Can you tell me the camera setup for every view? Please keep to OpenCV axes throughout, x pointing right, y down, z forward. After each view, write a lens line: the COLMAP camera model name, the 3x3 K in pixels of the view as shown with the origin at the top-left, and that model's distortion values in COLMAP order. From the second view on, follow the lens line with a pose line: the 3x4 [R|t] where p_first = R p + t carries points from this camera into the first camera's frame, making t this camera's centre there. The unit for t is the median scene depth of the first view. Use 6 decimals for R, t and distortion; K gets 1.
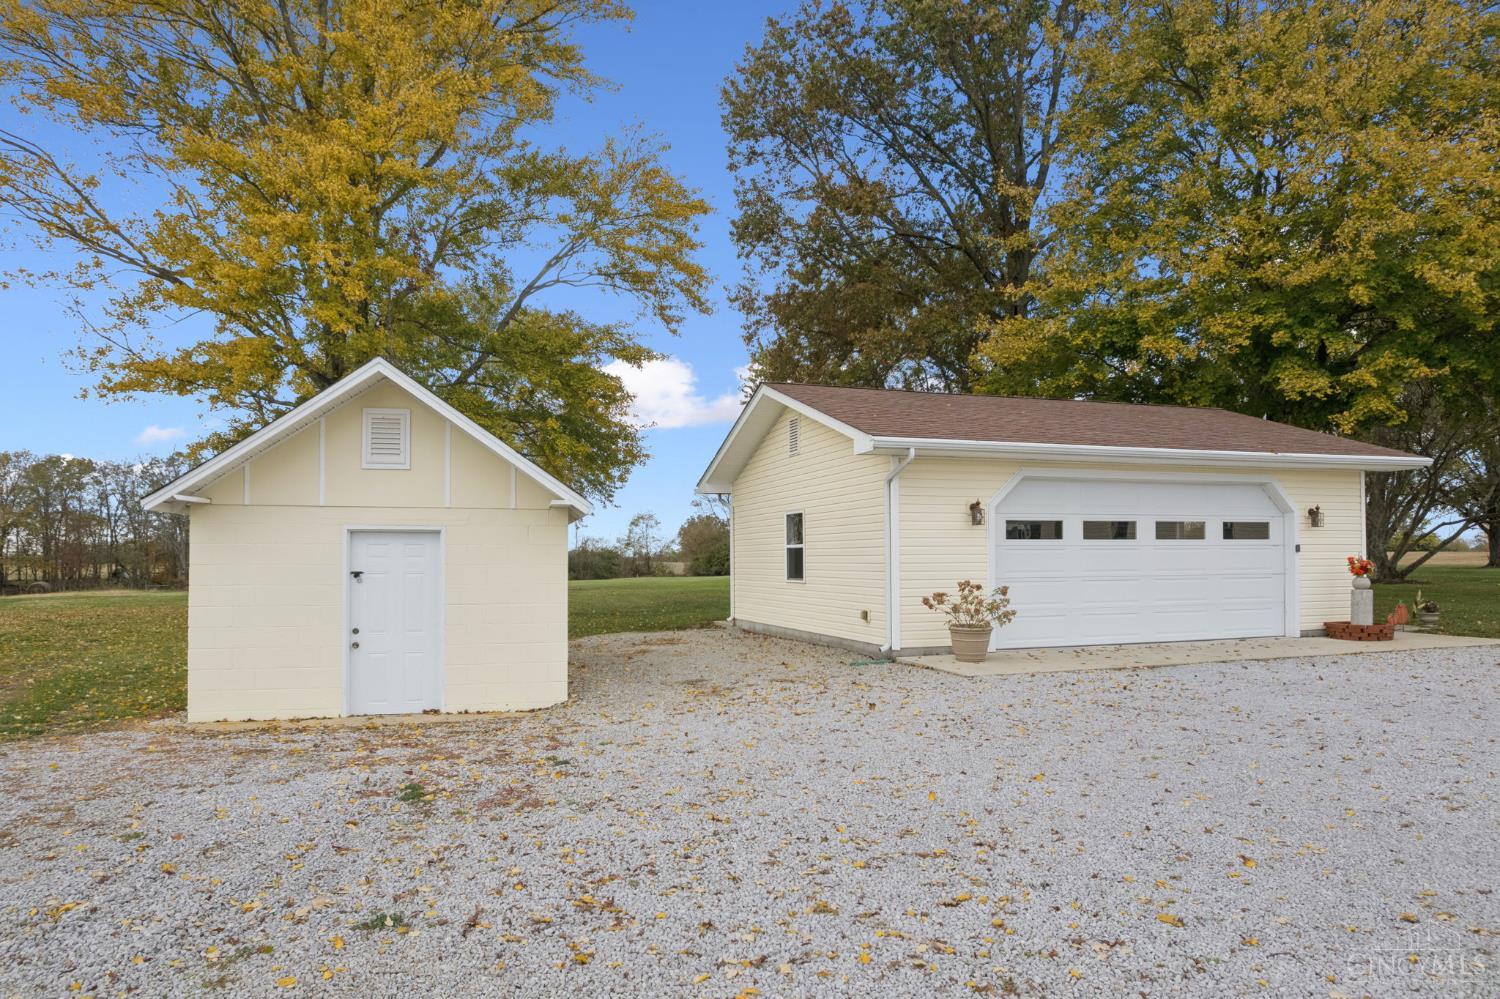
lens RADIAL K [[965.9, 0, 751.9], [0, 965.9, 515.0], [0, 0, 1]] dist [-0.086715, 0.083062]
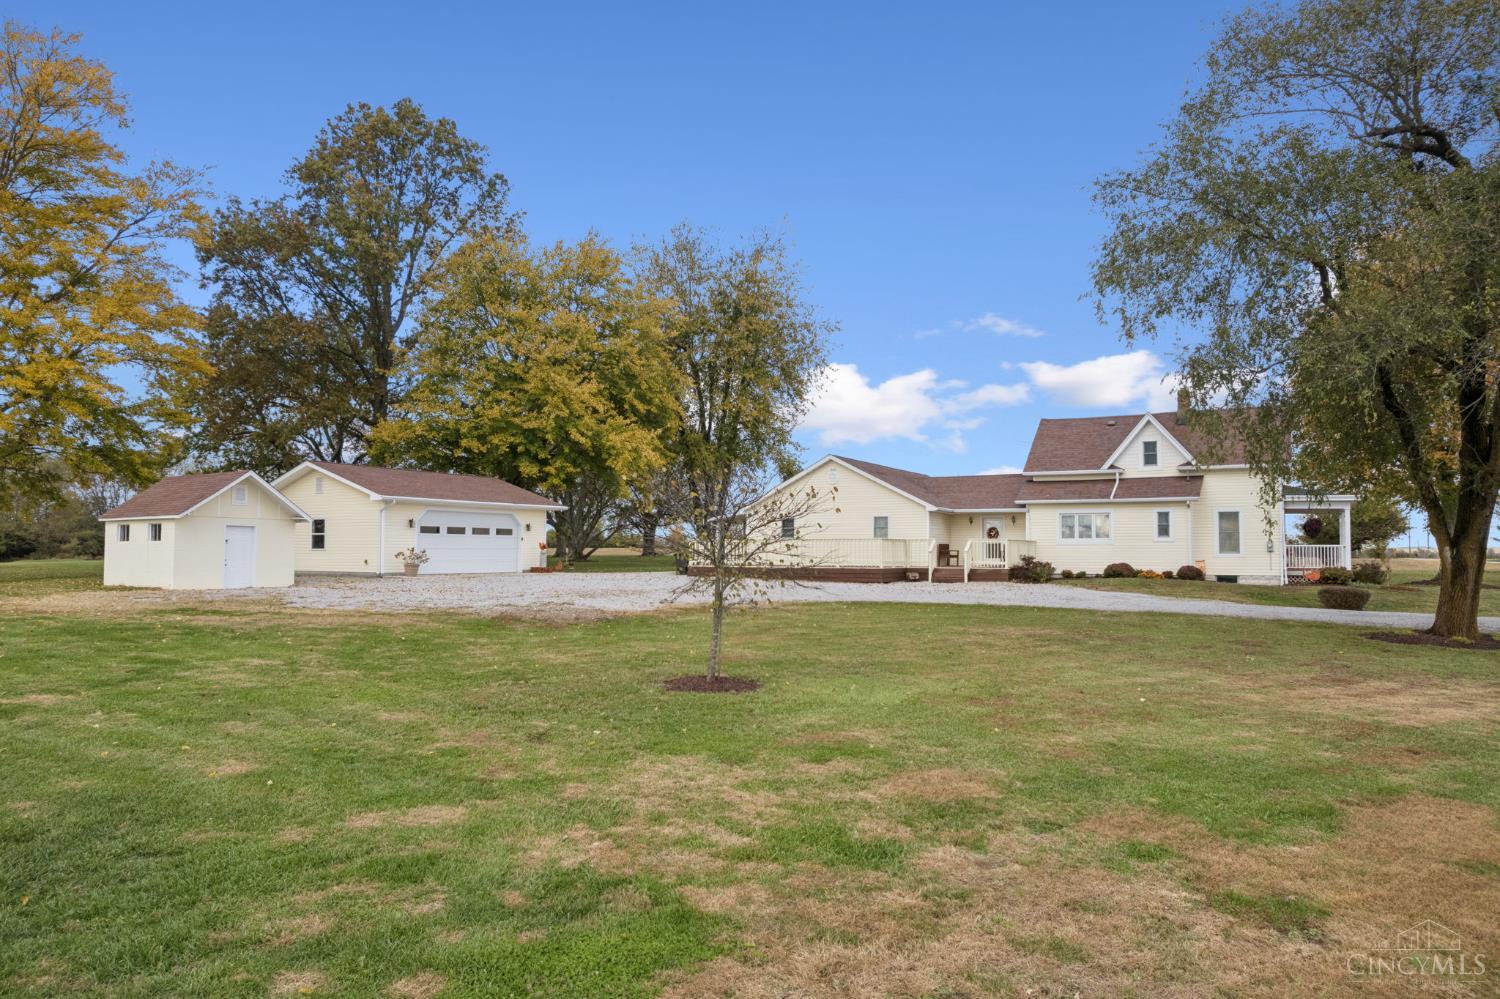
lens RADIAL K [[965.9, 0, 751.9], [0, 965.9, 515.0], [0, 0, 1]] dist [-0.086715, 0.083062]
pose [[0.738846, 0.033473, 0.673042, -0.627141], [-0.037730, 0.999254, -0.008278, -0.028053], [-0.672817, -0.019278, 0.739558, -1.171760]]
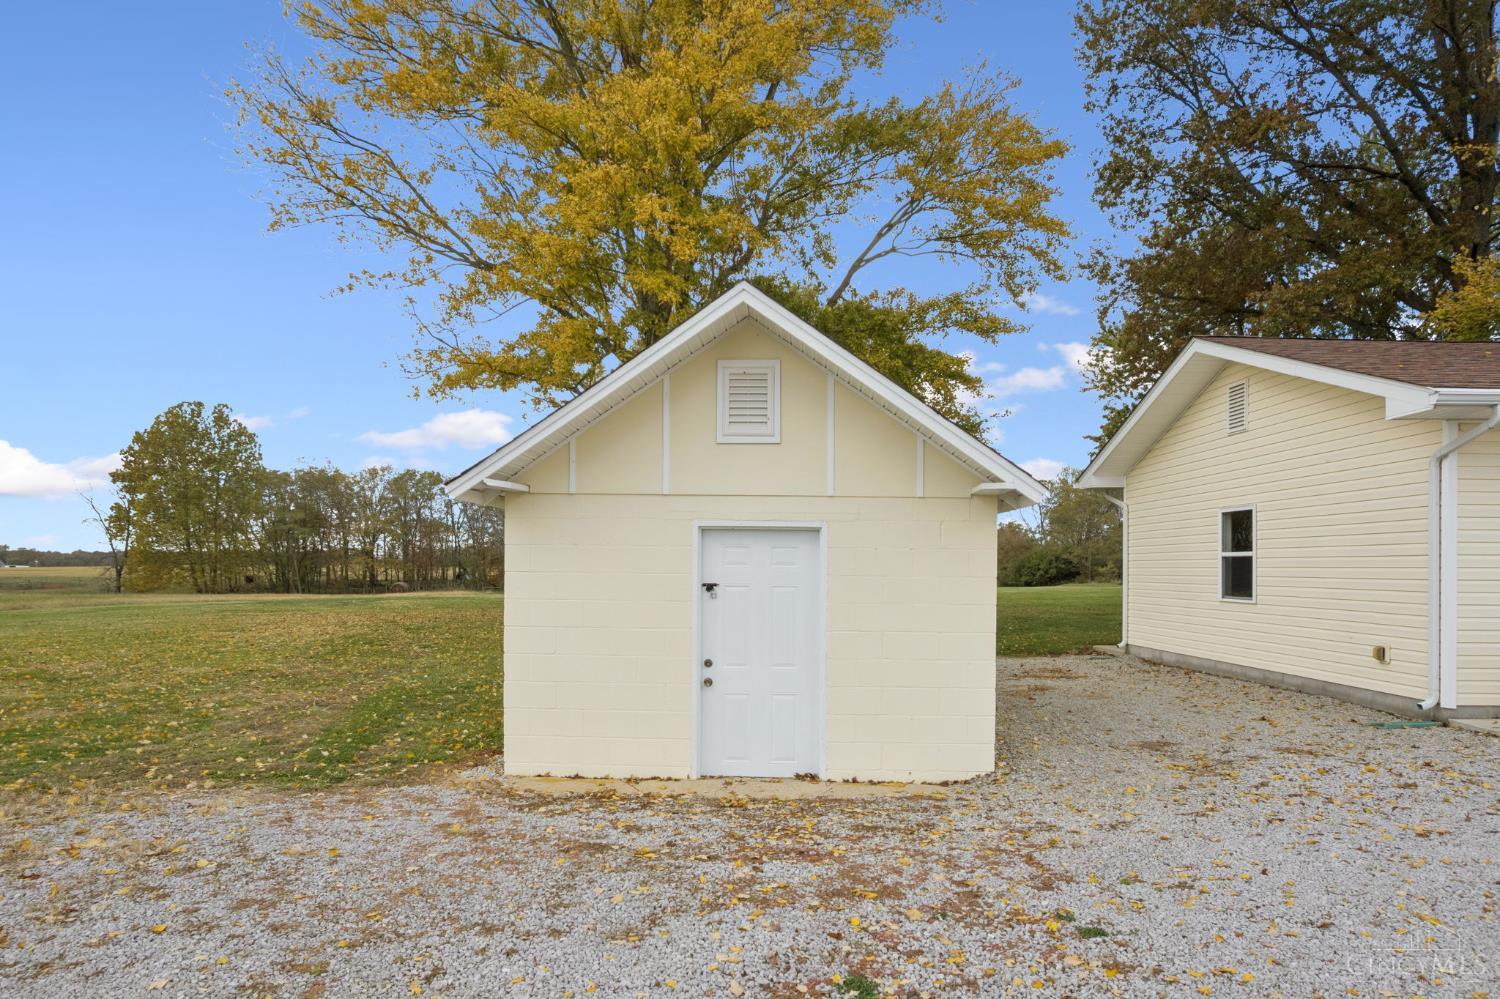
lens RADIAL K [[955.5, 0, 749.2], [0, 955.5, 548.9], [0, 0, 1]] dist [-0.041337, -0.000901]
pose [[0.955241, 0.006390, -0.295761, -0.090577], [0.001554, 0.999645, 0.026616, 0.007164], [0.295826, -0.025884, 0.954891, 0.164723]]
